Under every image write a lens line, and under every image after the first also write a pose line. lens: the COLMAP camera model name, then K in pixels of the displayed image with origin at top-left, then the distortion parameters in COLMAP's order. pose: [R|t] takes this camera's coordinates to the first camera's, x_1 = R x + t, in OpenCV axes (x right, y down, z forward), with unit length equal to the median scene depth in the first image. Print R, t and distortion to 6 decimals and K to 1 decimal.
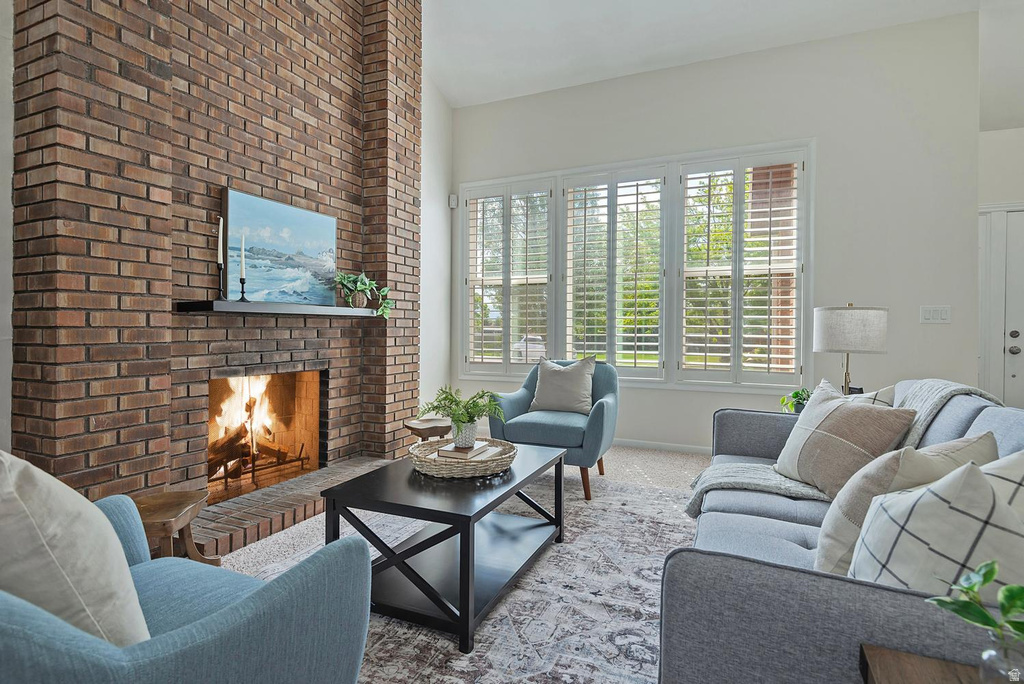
lens RADIAL K [[530.8, 0, 516.9], [0, 530.8, 349.8], [0, 0, 1]] dist [0.039418, -0.029415]
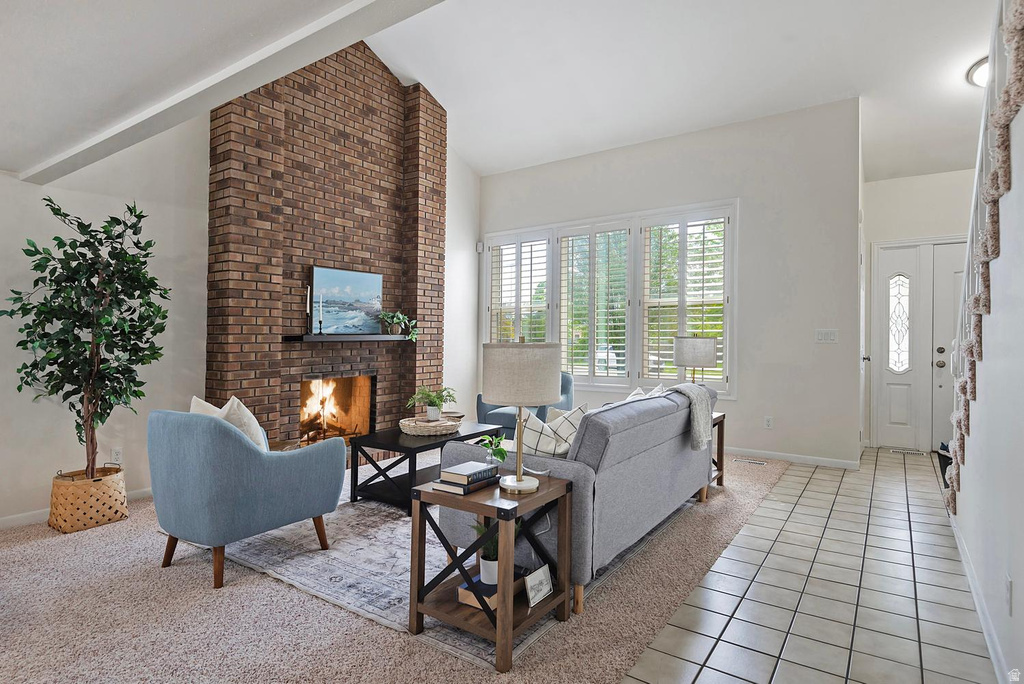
lens RADIAL K [[562.0, 0, 512.0], [0, 562.0, 342.0], [0, 0, 1]] dist [0.043474, -0.042009]
pose [[0.981716, -0.003478, -0.190318, 0.334155], [-0.001982, 0.999592, -0.028488, -0.014230], [0.190339, 0.028344, 0.981309, -0.500003]]
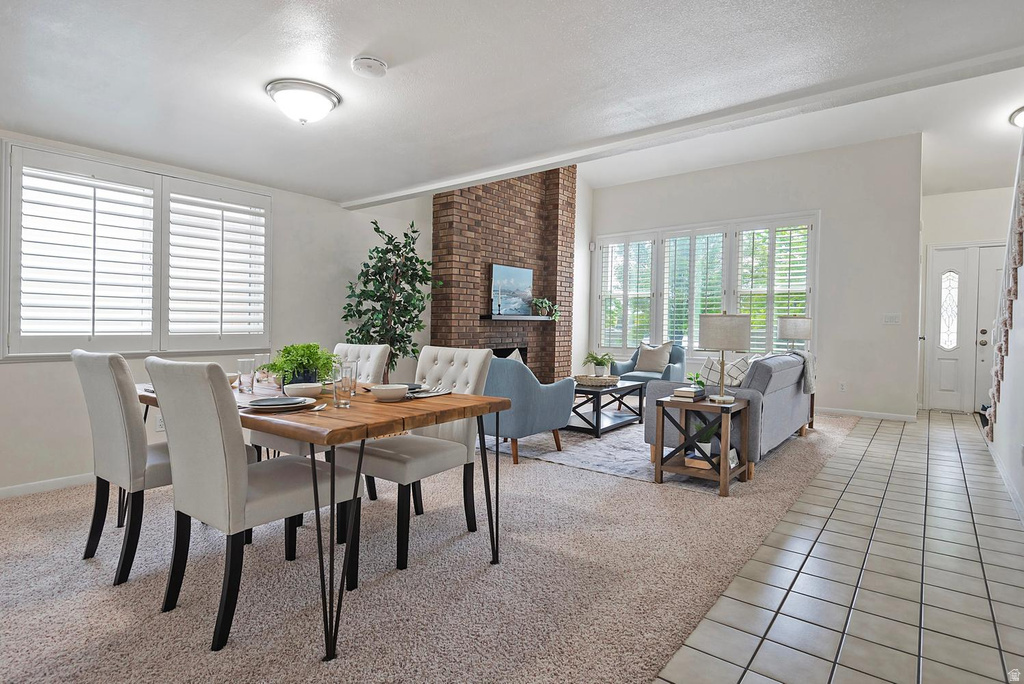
lens RADIAL K [[543.2, 0, 512.0], [0, 543.2, 342.0], [0, 0, 1]] dist [0.032799, -0.033596]
pose [[0.967743, 0.011590, -0.251673, 0.094524], [-0.013916, 0.999875, -0.007465, 0.033564], [0.251555, 0.010726, 0.967784, -0.974339]]
